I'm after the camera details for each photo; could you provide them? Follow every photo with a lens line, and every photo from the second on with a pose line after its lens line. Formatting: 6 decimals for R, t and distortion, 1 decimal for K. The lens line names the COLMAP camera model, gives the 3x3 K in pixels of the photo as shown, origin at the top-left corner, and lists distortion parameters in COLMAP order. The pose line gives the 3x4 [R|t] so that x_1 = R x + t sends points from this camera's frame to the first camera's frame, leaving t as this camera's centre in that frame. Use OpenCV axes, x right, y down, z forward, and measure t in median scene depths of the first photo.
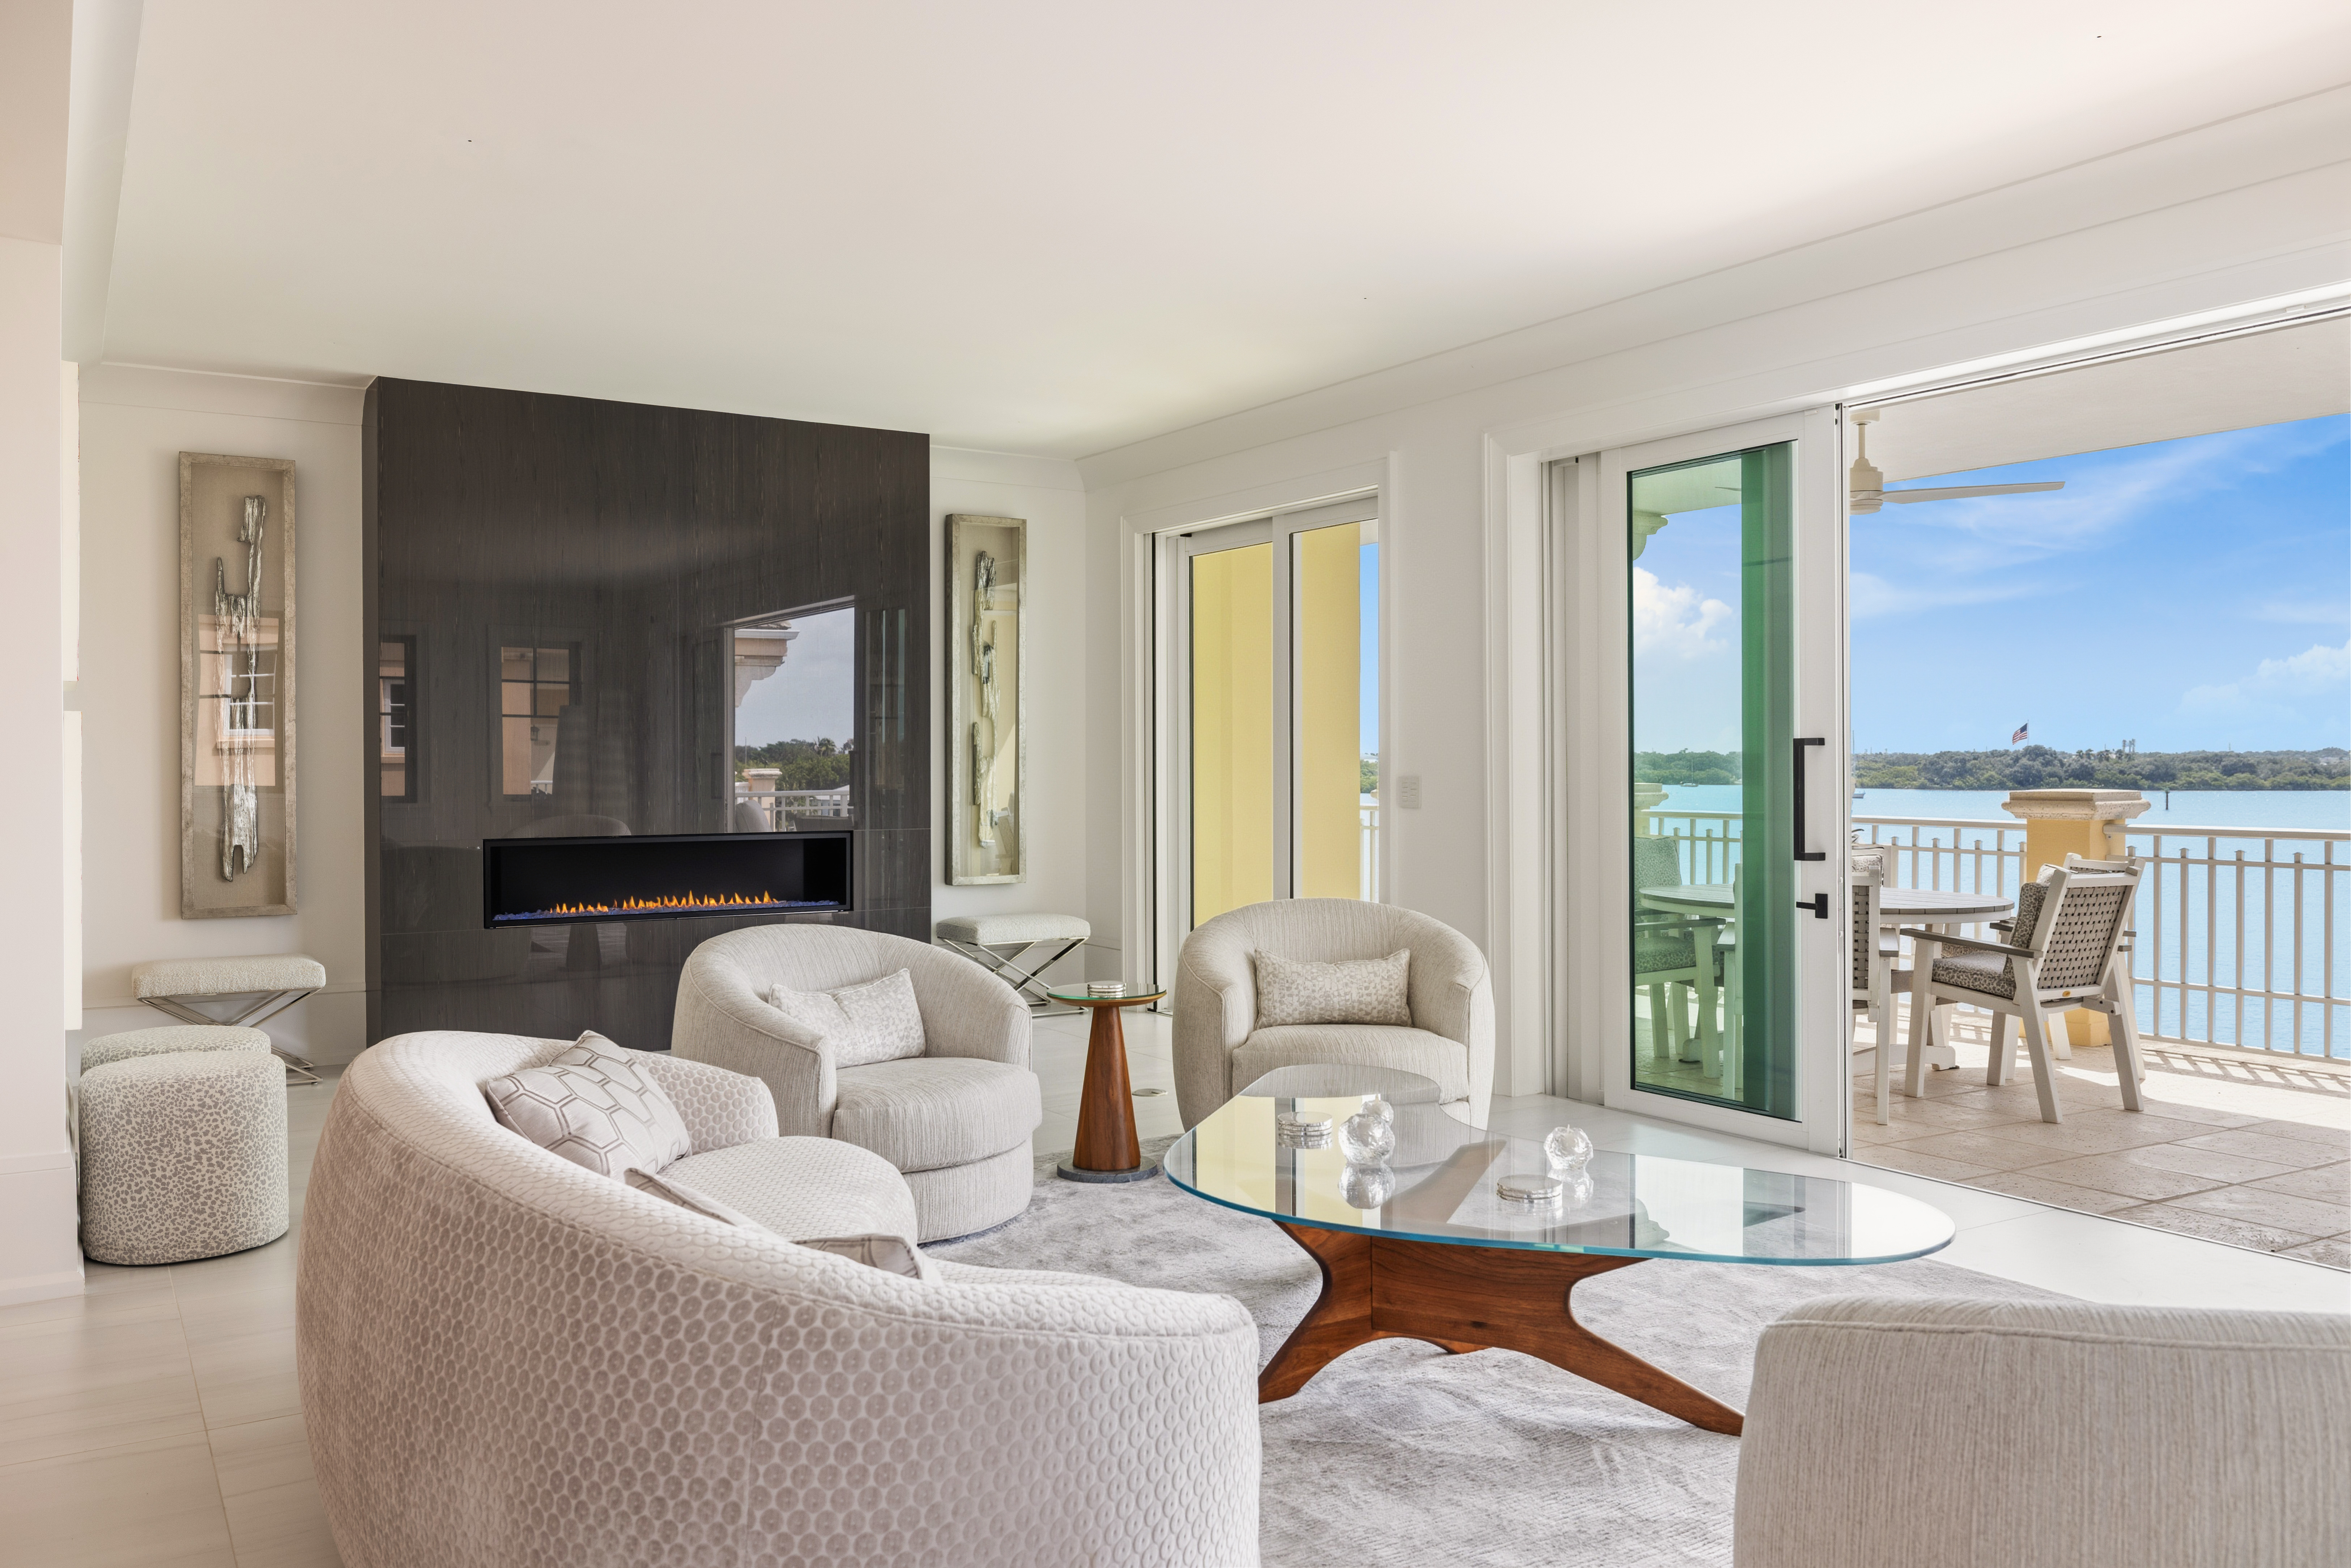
lens RADIAL K [[1776.2, 0, 1170.5], [0, 1776.2, 784.2], [0, 0, 1]] dist [0.012278, 0.002993]
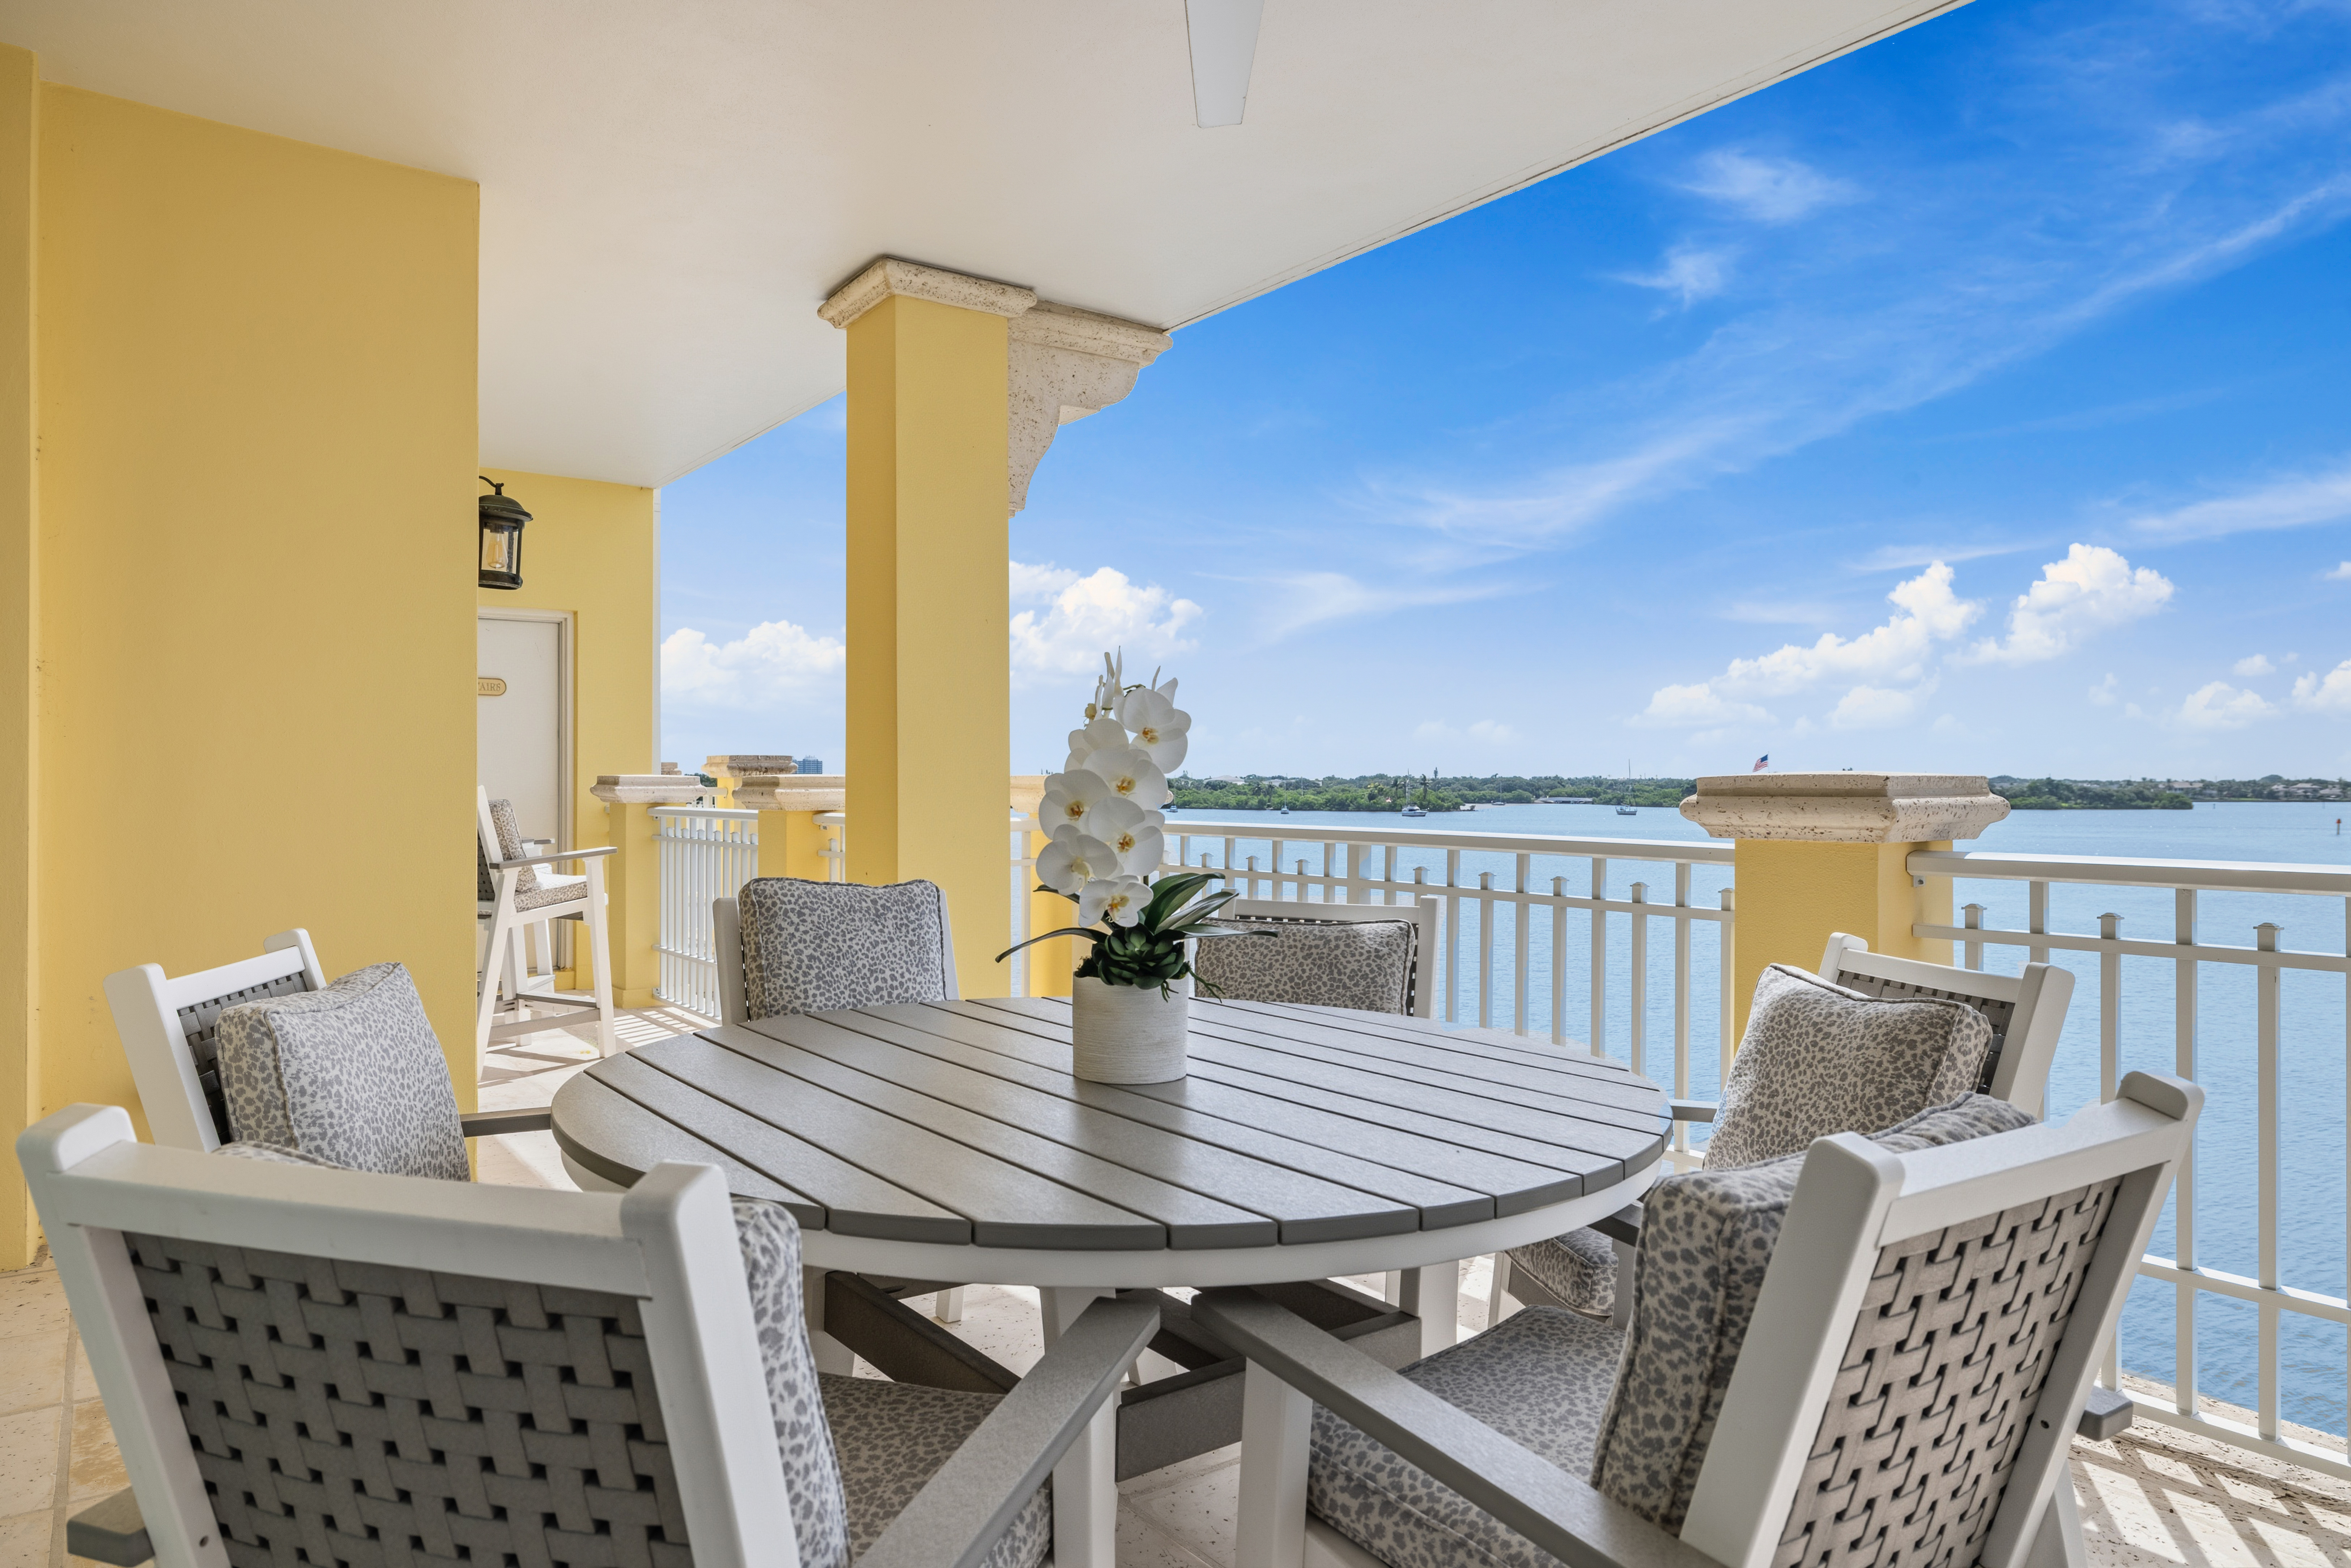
lens RADIAL K [[1491.5, 0, 1177.2], [0, 1491.5, 779.3], [0, 0, 1]] dist [0.003313, 0.000585]
pose [[0.997427, 0.003009, 0.071623, 0.324360], [-0.001913, 0.999880, -0.015360, 0.010903], [-0.071661, 0.015183, 0.997313, 0.657214]]
